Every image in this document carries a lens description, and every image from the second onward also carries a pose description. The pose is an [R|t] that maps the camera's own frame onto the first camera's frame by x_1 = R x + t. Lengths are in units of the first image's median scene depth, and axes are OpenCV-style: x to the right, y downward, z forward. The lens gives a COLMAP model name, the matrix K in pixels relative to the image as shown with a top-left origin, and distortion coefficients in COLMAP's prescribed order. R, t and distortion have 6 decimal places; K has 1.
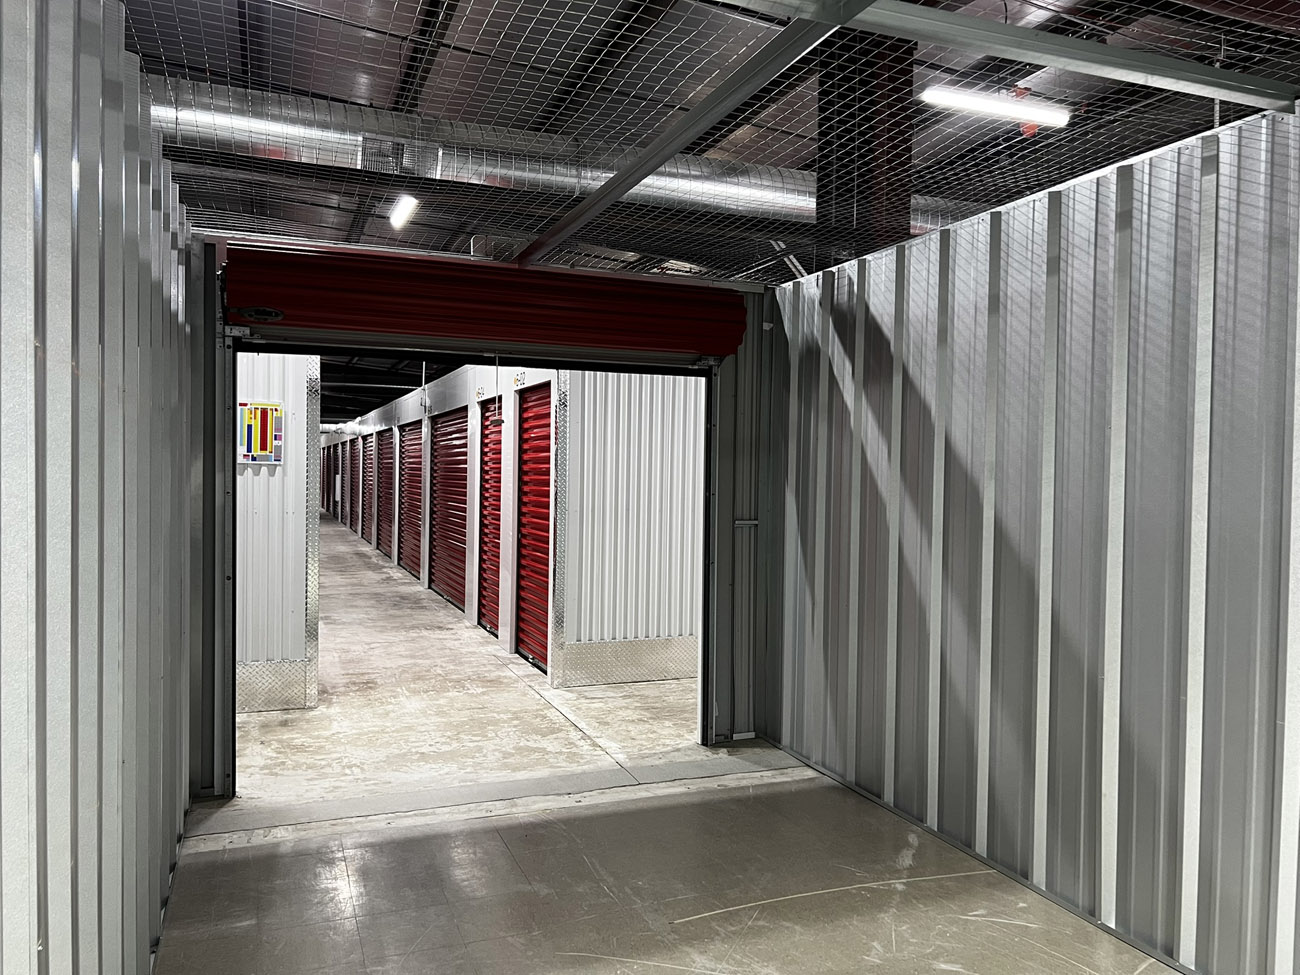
lens RADIAL K [[986.7, 0, 648.8], [0, 986.7, 489.1], [0, 0, 1]] dist [0.010427, 0.001684]
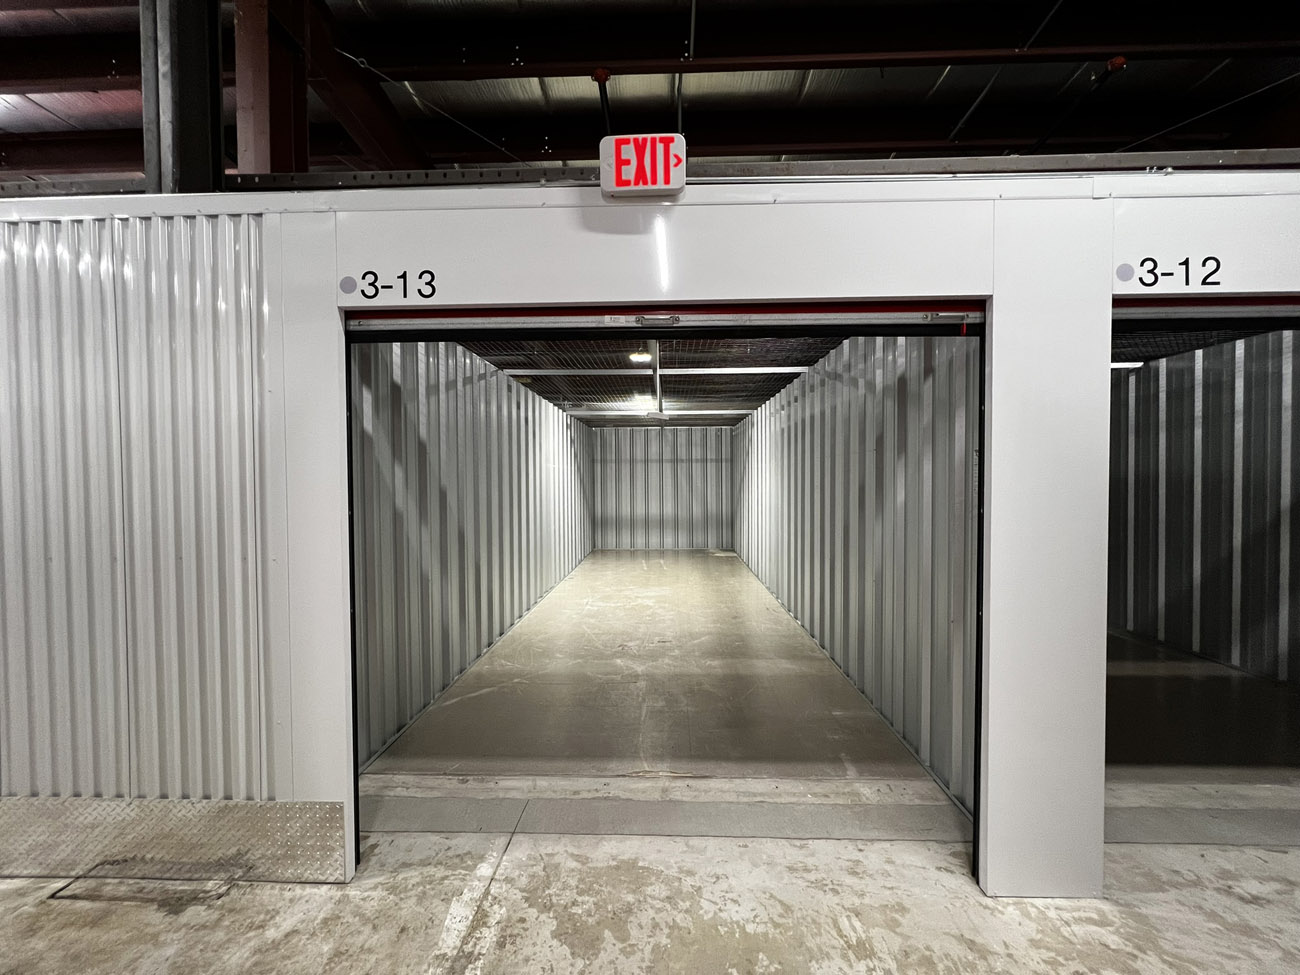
lens RADIAL K [[519.4, 0, 651.6], [0, 519.4, 488.3], [0, 0, 1]] dist [0.000358, 0.000046]
pose [[-0.920815, -0.016219, 0.389662, -0.285895], [0.001835, 0.998944, 0.045916, -0.030688], [-0.389995, 0.042995, -0.919813, 1.273762]]
